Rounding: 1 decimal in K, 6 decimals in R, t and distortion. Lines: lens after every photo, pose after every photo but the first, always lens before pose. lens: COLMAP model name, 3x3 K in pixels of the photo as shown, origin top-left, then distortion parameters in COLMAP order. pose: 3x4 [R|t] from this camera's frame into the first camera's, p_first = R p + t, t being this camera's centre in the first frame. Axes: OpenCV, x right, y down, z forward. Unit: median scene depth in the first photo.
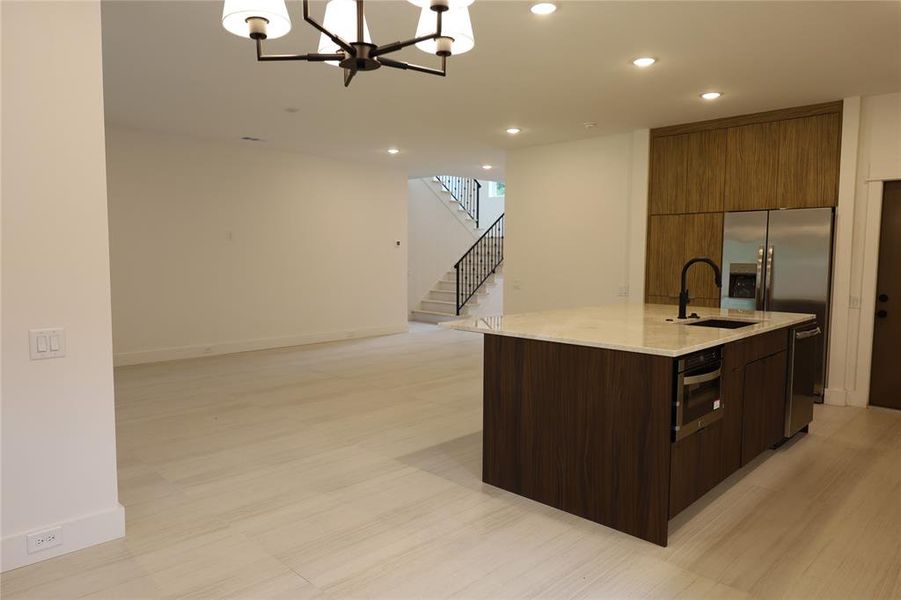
lens RADIAL K [[591.5, 0, 450.5], [0, 591.5, 300.0], [0, 0, 1]] dist [0.007214, 0.001727]
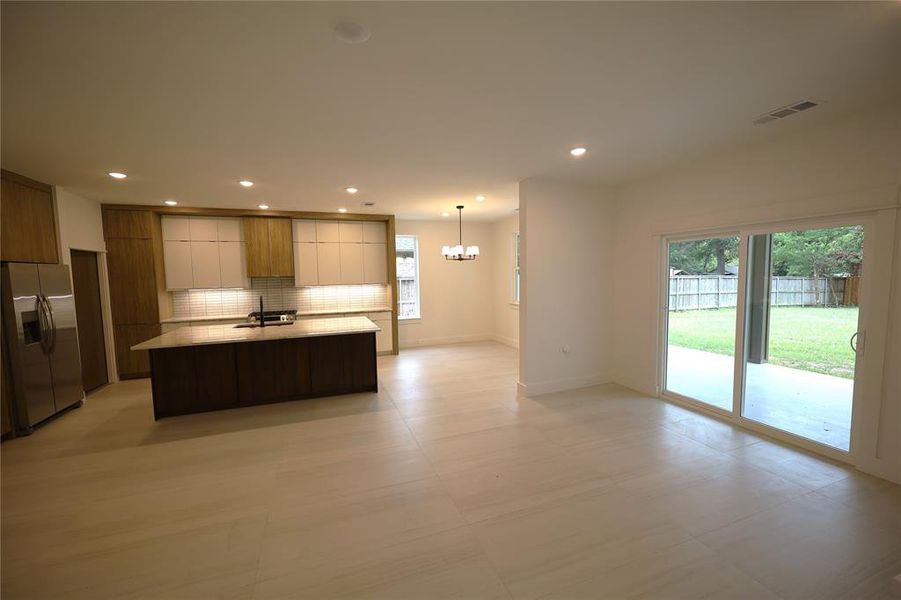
lens RADIAL K [[362.8, 0, 450.5], [0, 362.8, 300.0], [0, 0, 1]] dist [0.000577, -0.000065]
pose [[-0.905590, -0.023300, 0.423515, -0.627101], [0.042823, 0.988366, 0.145944, -0.192196], [-0.421988, 0.150301, -0.894056, 1.680912]]
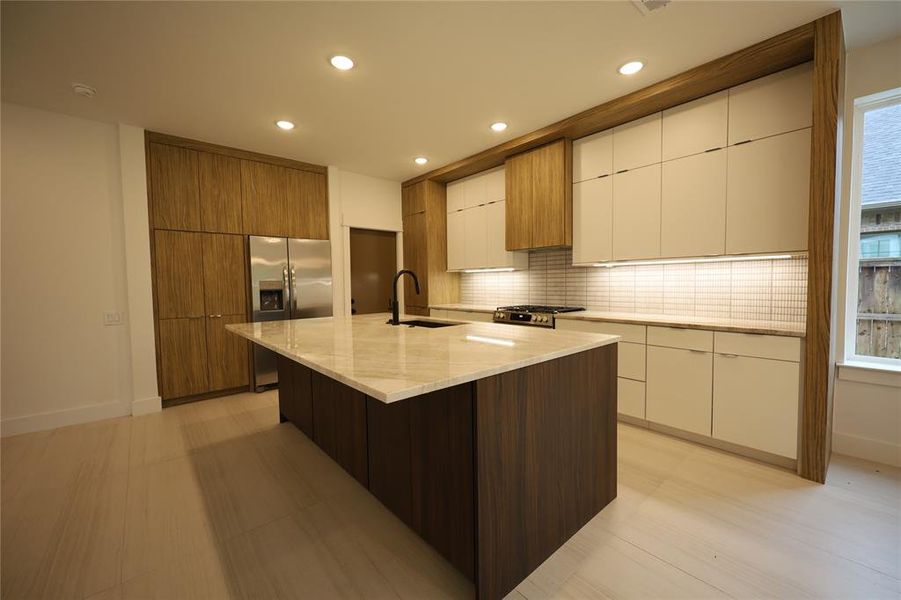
lens RADIAL K [[362.8, 0, 450.5], [0, 362.8, 300.0], [0, 0, 1]] dist [0.000577, -0.000065]
pose [[0.088114, -0.057443, 0.994453, -0.248160], [0.090799, 0.994643, 0.049409, -0.037006], [-0.991963, 0.085942, 0.092857, 0.781265]]
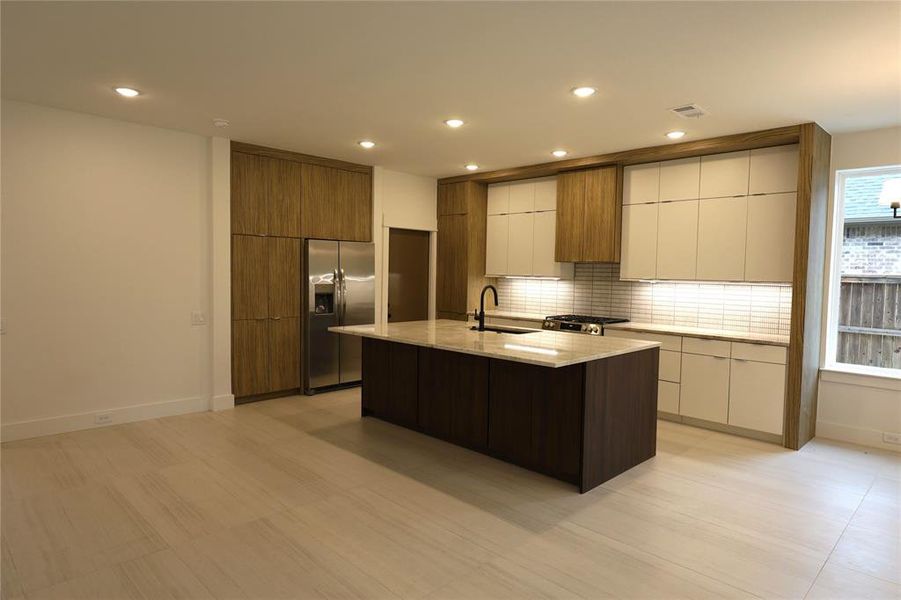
lens RADIAL K [[549.2, 0, 450.5], [0, 549.2, 300.0], [0, 0, 1]] dist [-0.002914, -0.001306]
pose [[0.014270, -0.062935, 0.997916, -0.775645], [0.058297, 0.996372, 0.062004, -0.111129], [-0.998197, 0.057290, 0.017887, 0.977406]]
